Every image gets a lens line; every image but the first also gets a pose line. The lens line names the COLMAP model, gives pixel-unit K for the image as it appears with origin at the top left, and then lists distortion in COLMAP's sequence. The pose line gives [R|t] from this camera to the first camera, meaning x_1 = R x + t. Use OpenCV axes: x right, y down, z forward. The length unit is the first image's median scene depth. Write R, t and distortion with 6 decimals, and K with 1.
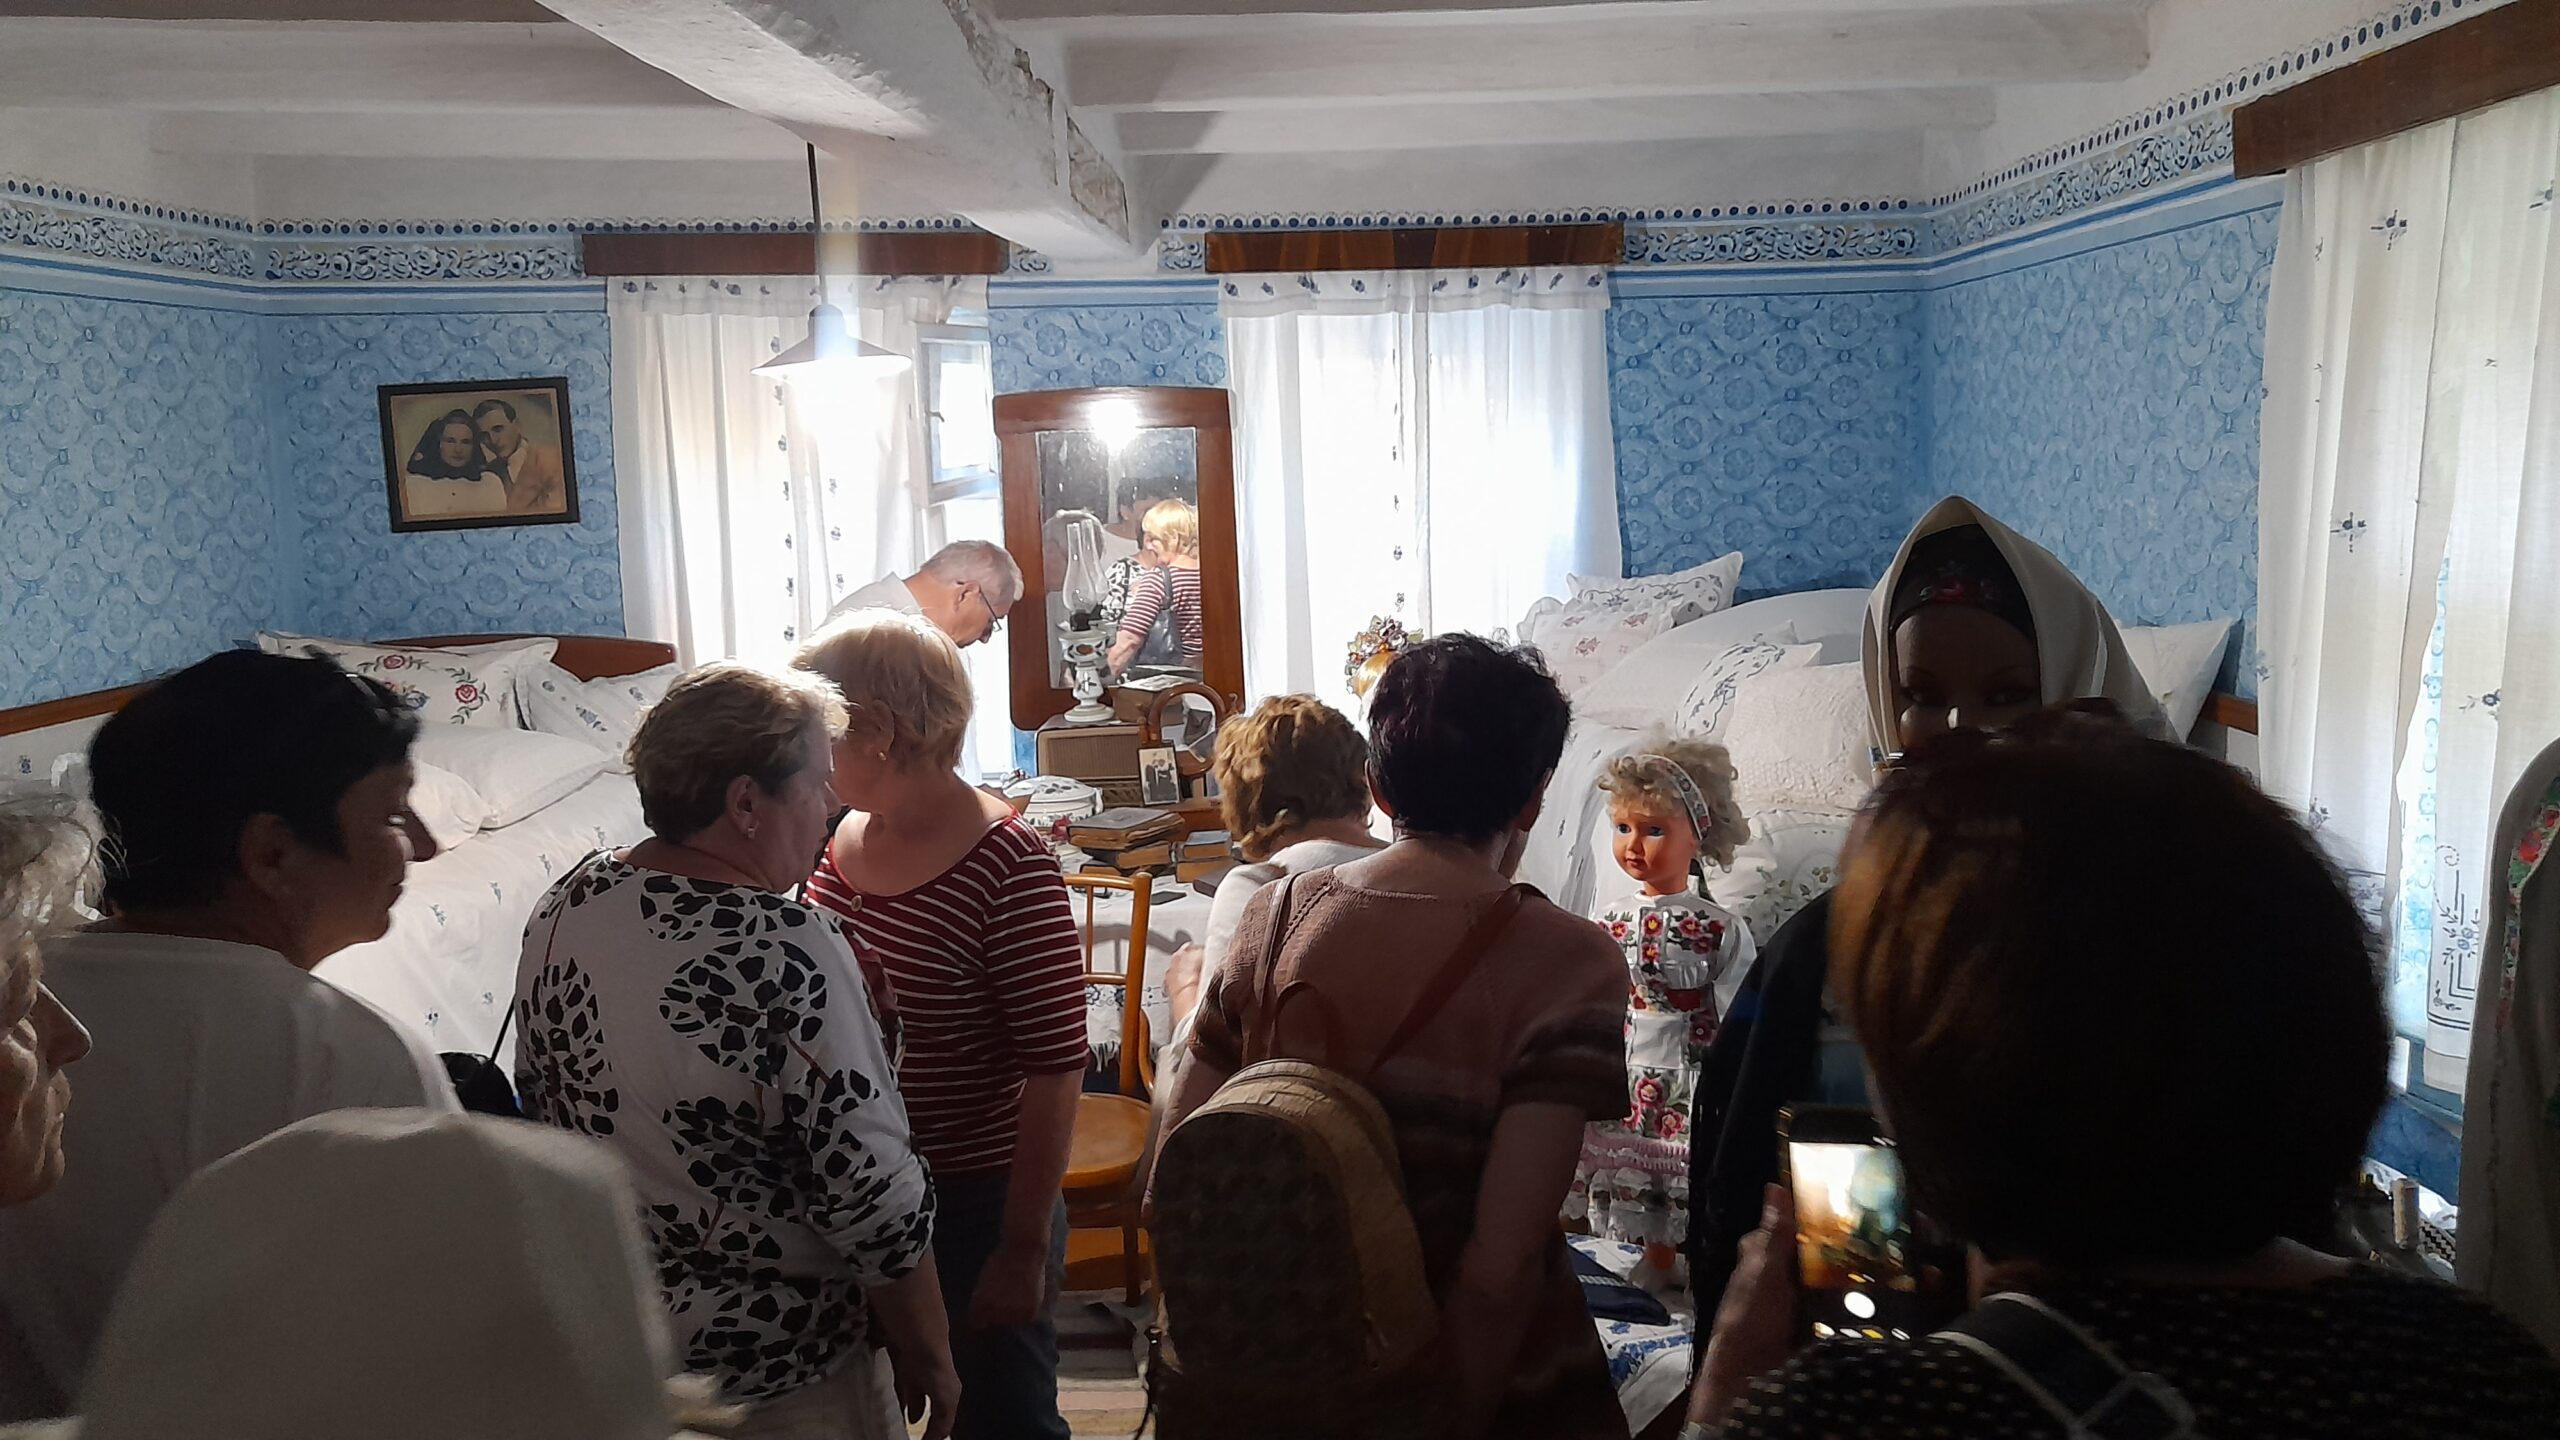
lens RADIAL K [[1906.8, 0, 1250.6], [0, 1906.8, 682.2], [0, 0, 1]] dist [0.086400, -0.078451]
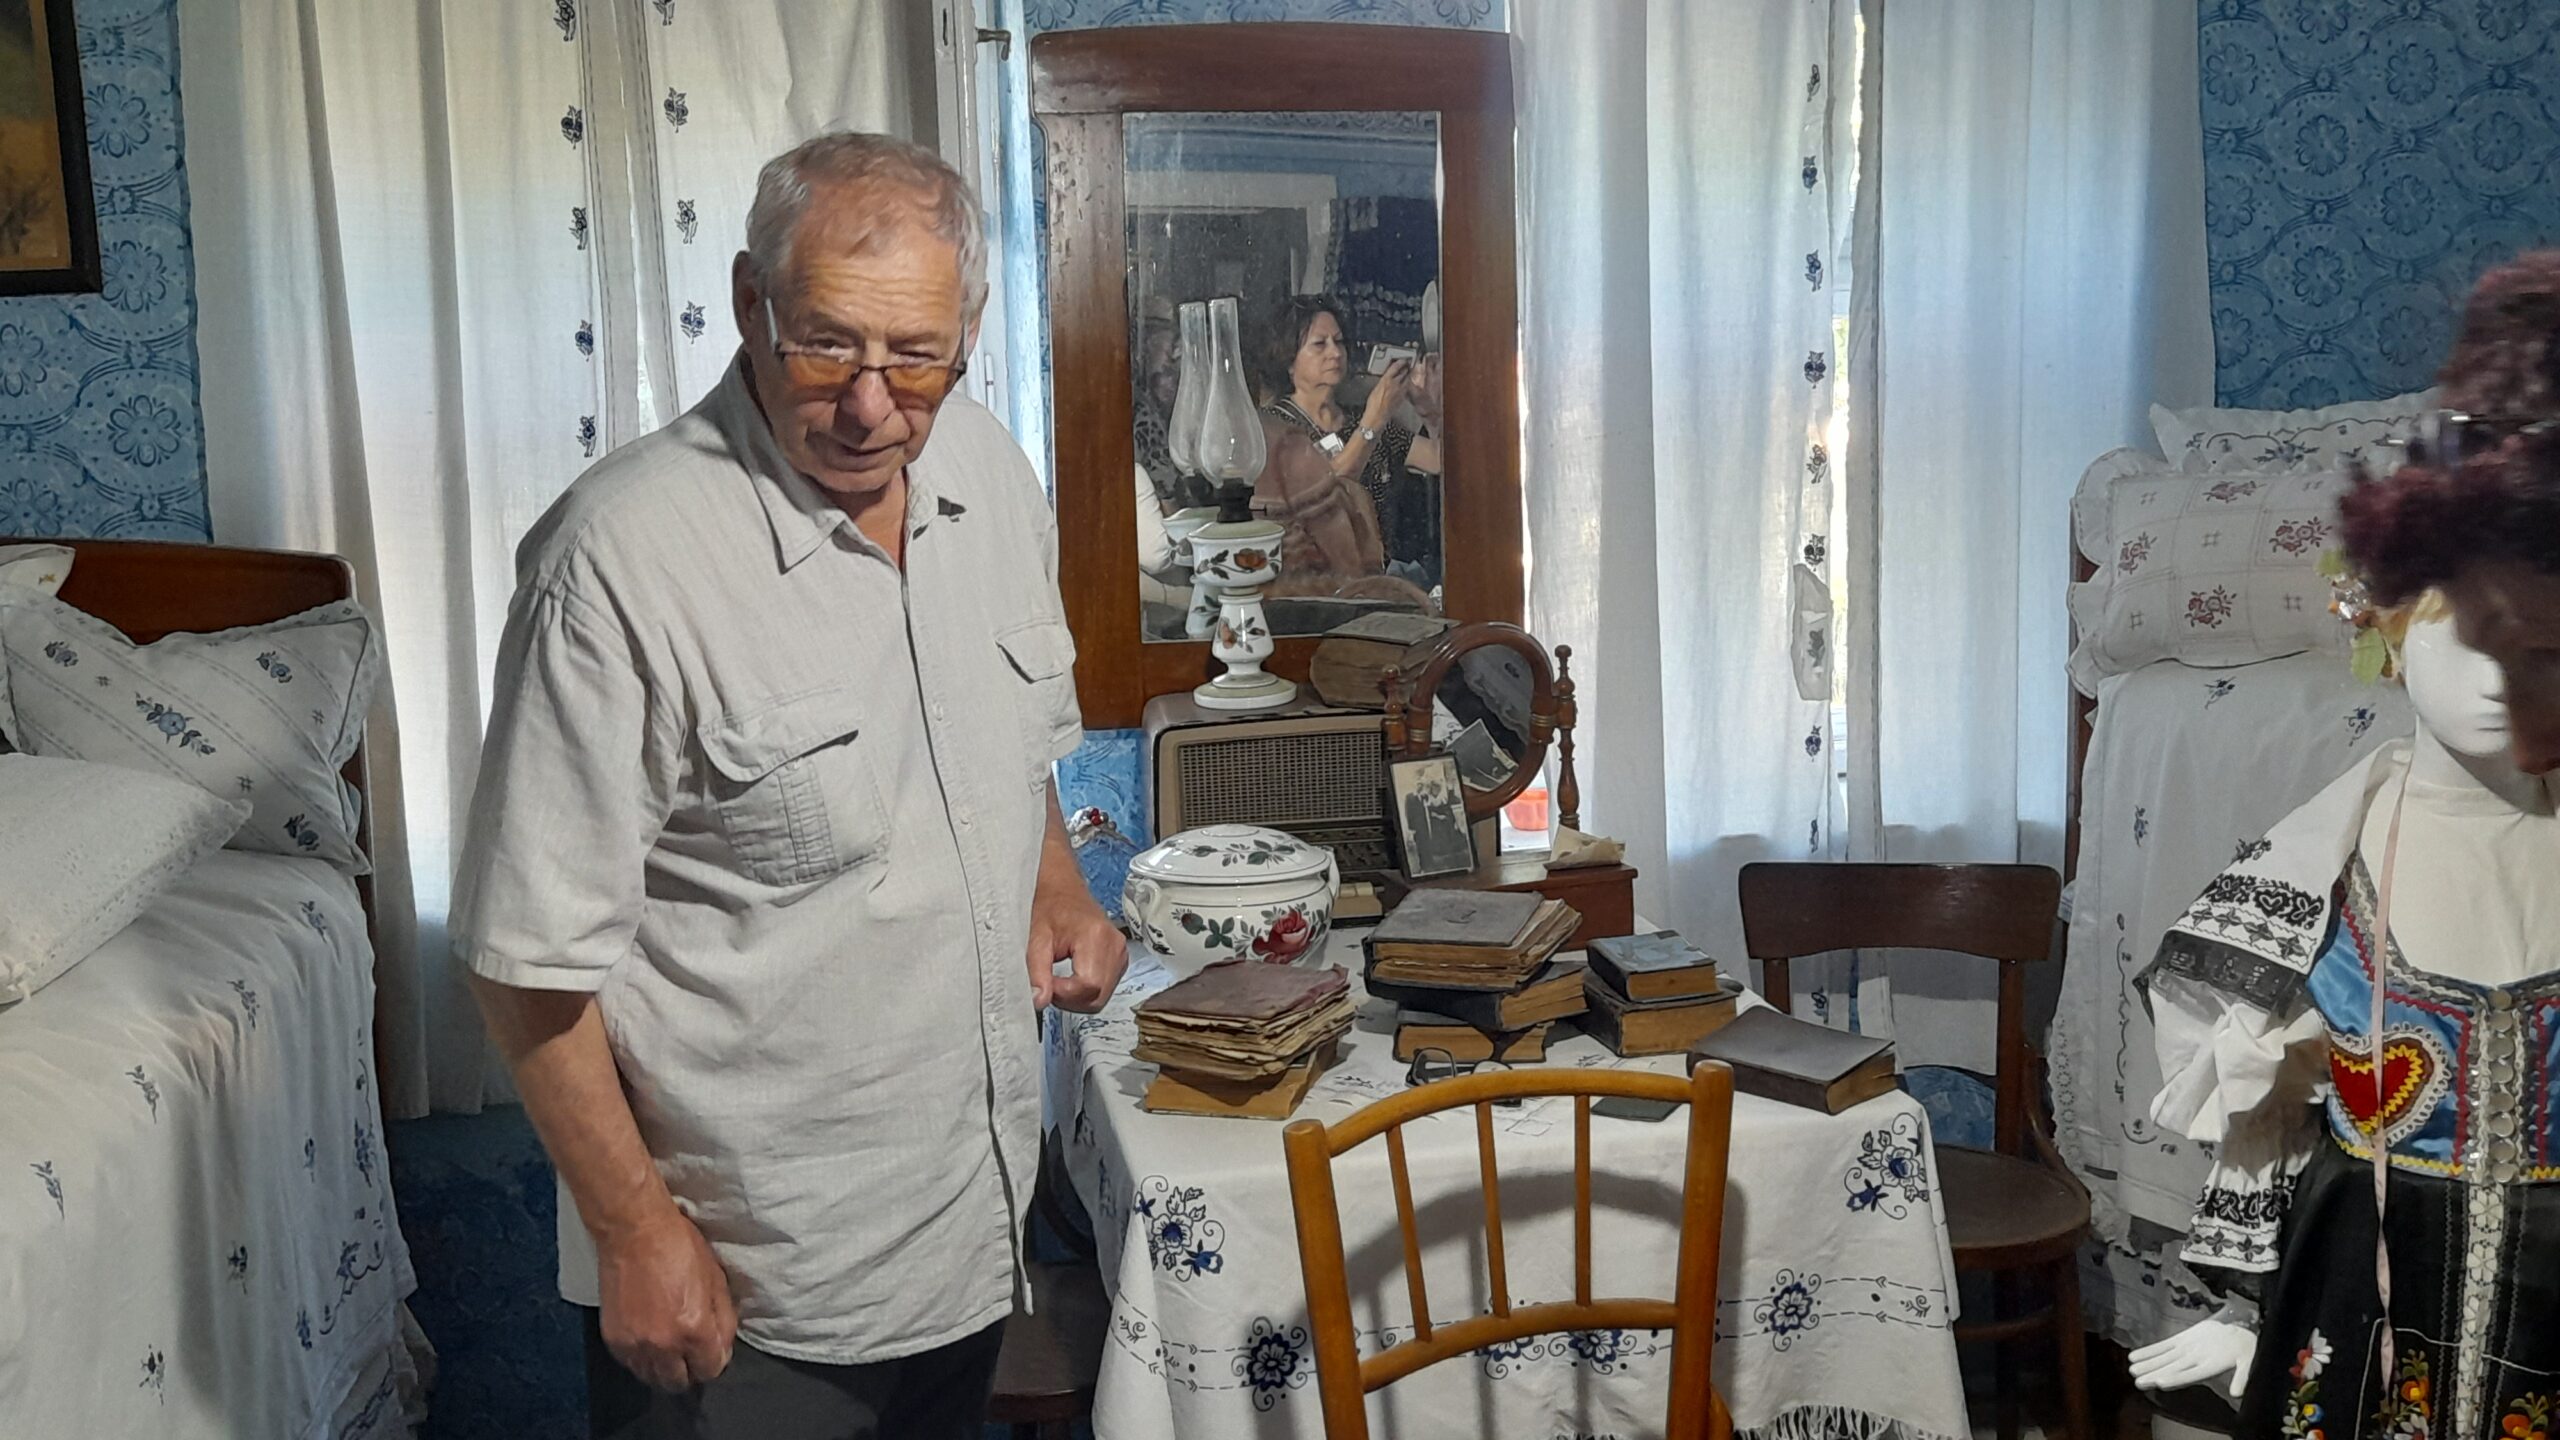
lens RADIAL K [[2434.3, 0, 1273.2], [0, 2434.3, 680.3], [0, 0, 1]] dist [0.097162, -0.127283]
pose [[0.980265, -0.019356, 0.196737, -0.197266], [0.017523, 0.999785, 0.011054, 0.006605], [-0.196909, -0.007389, 0.980394, 0.380297]]
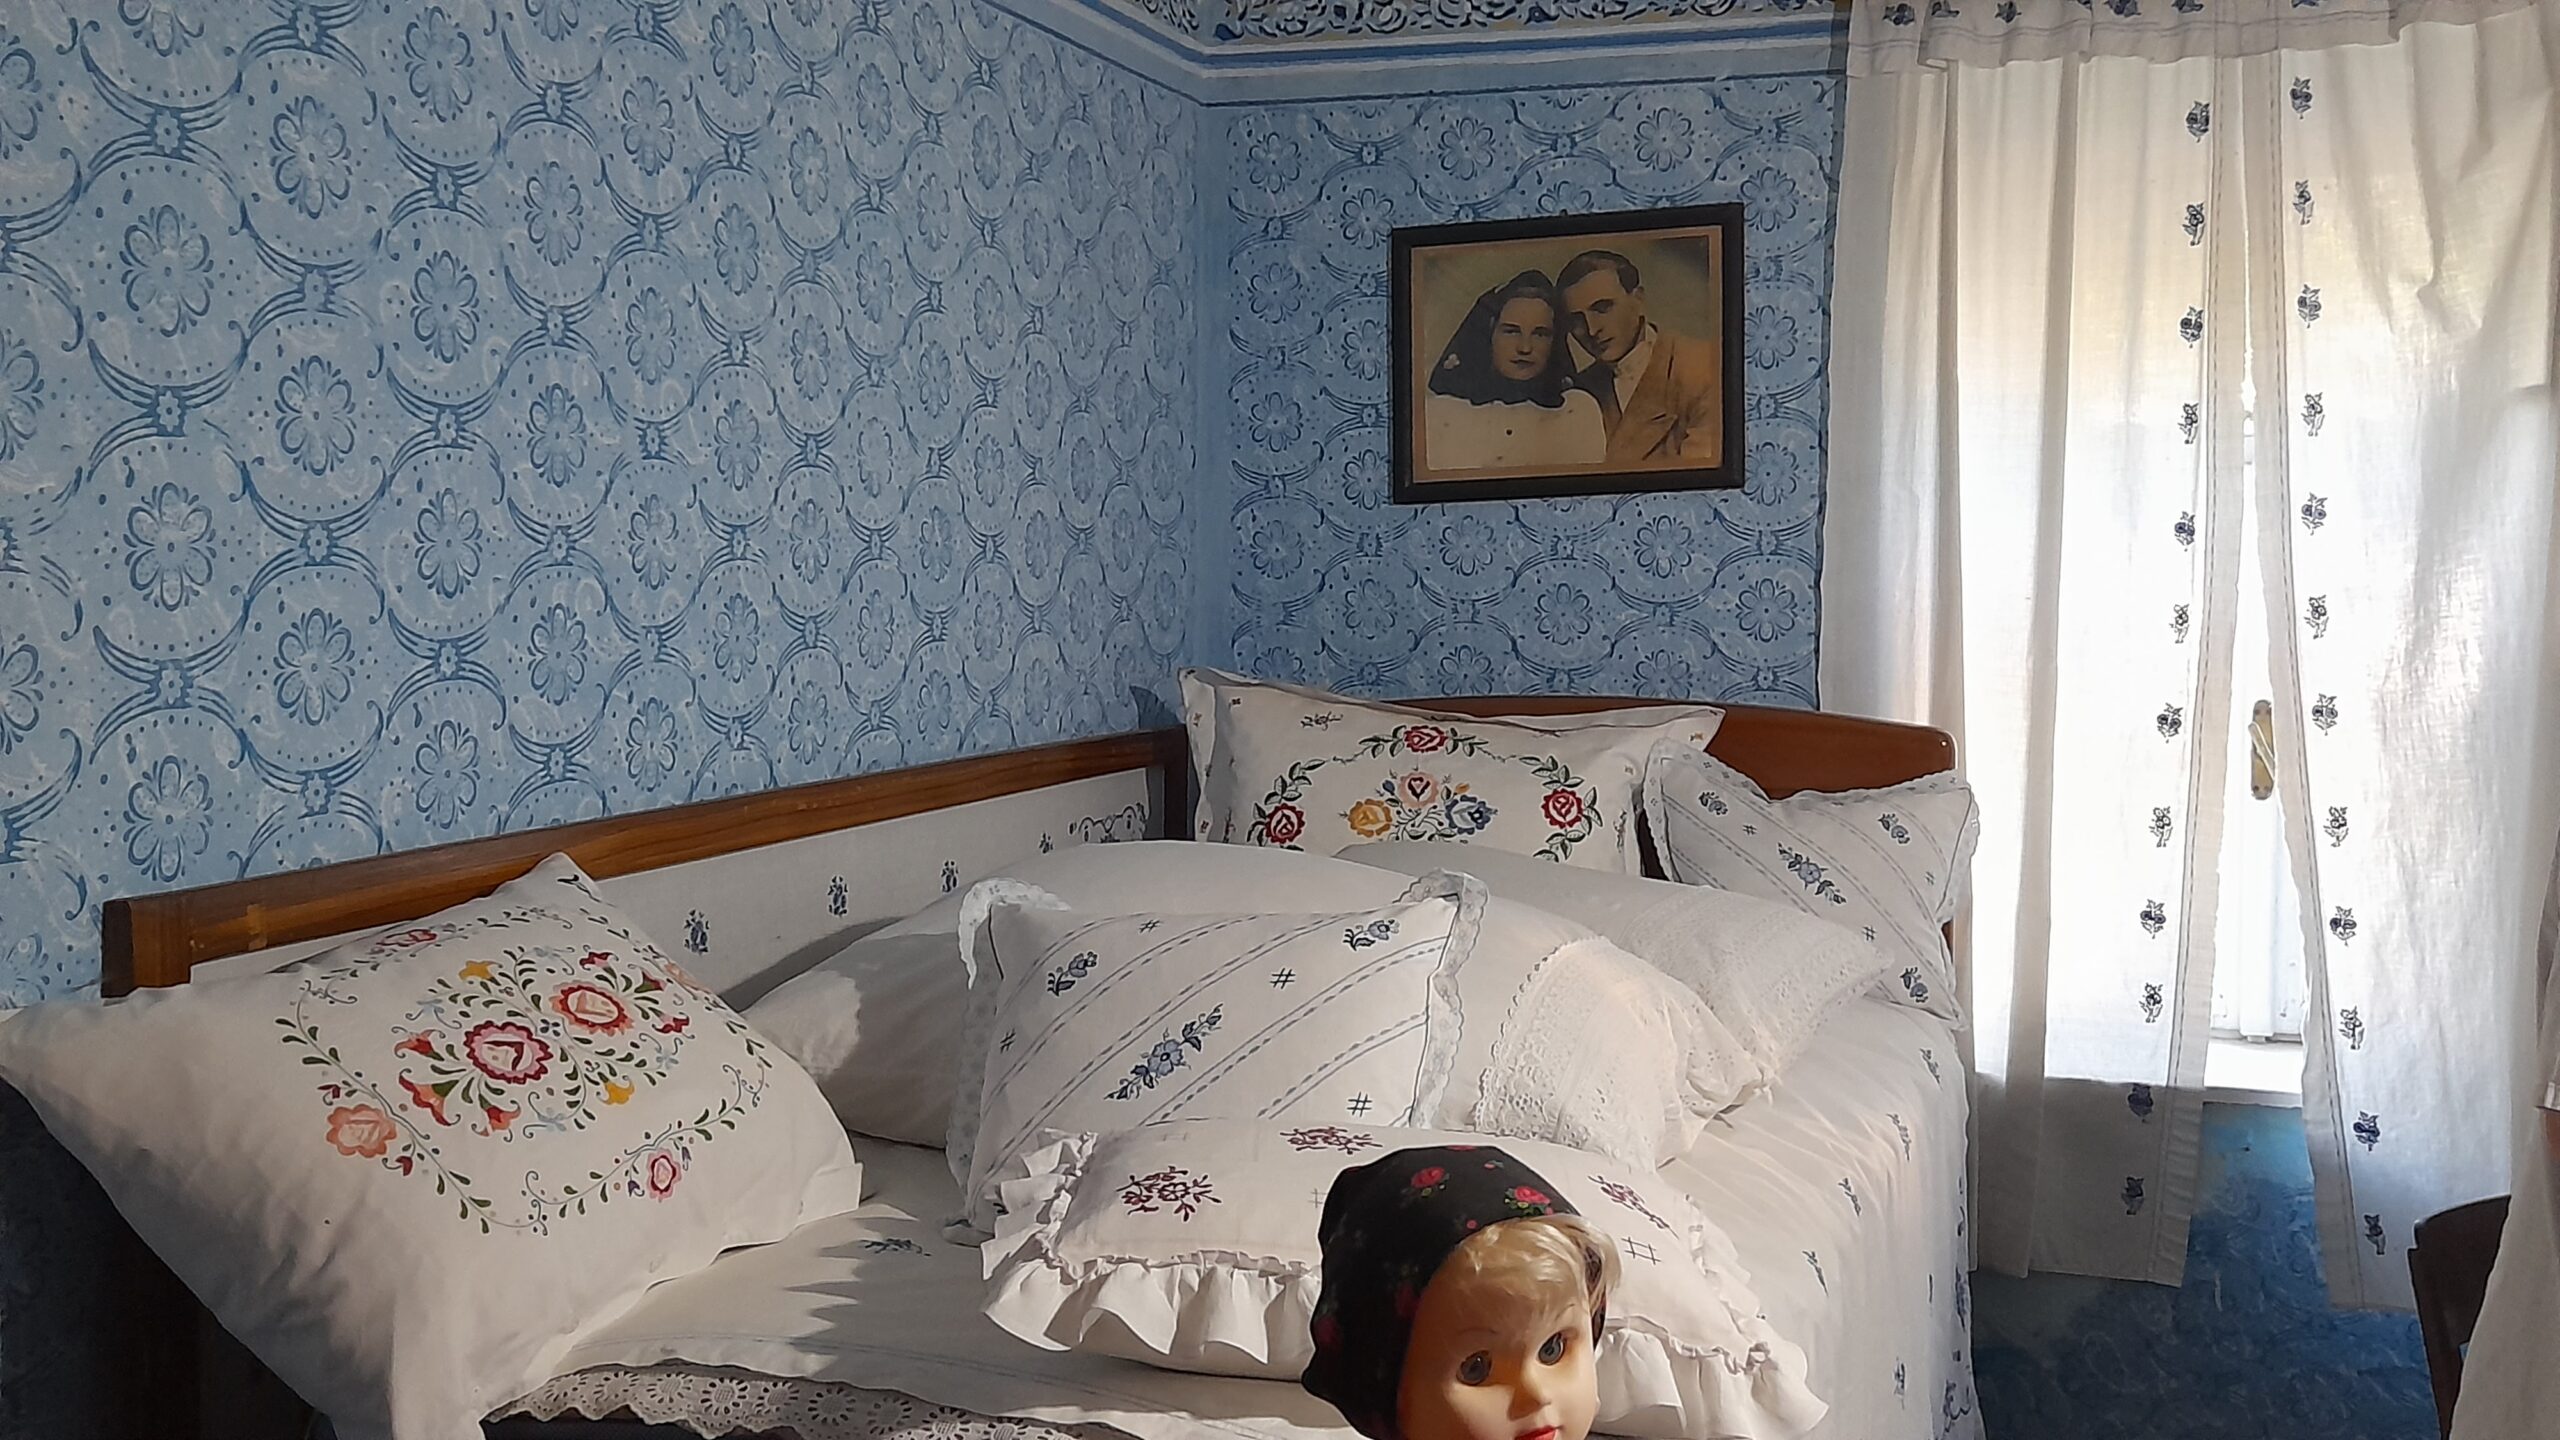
lens RADIAL K [[2434.3, 0, 1273.2], [0, 2434.3, 680.3], [0, 0, 1]] dist [0.097162, -0.127283]
pose [[0.955773, 0.038927, -0.291517, -0.279972], [-0.059646, 0.996259, -0.062525, 0.016125], [0.287993, 0.077148, 0.954520, 0.353184]]
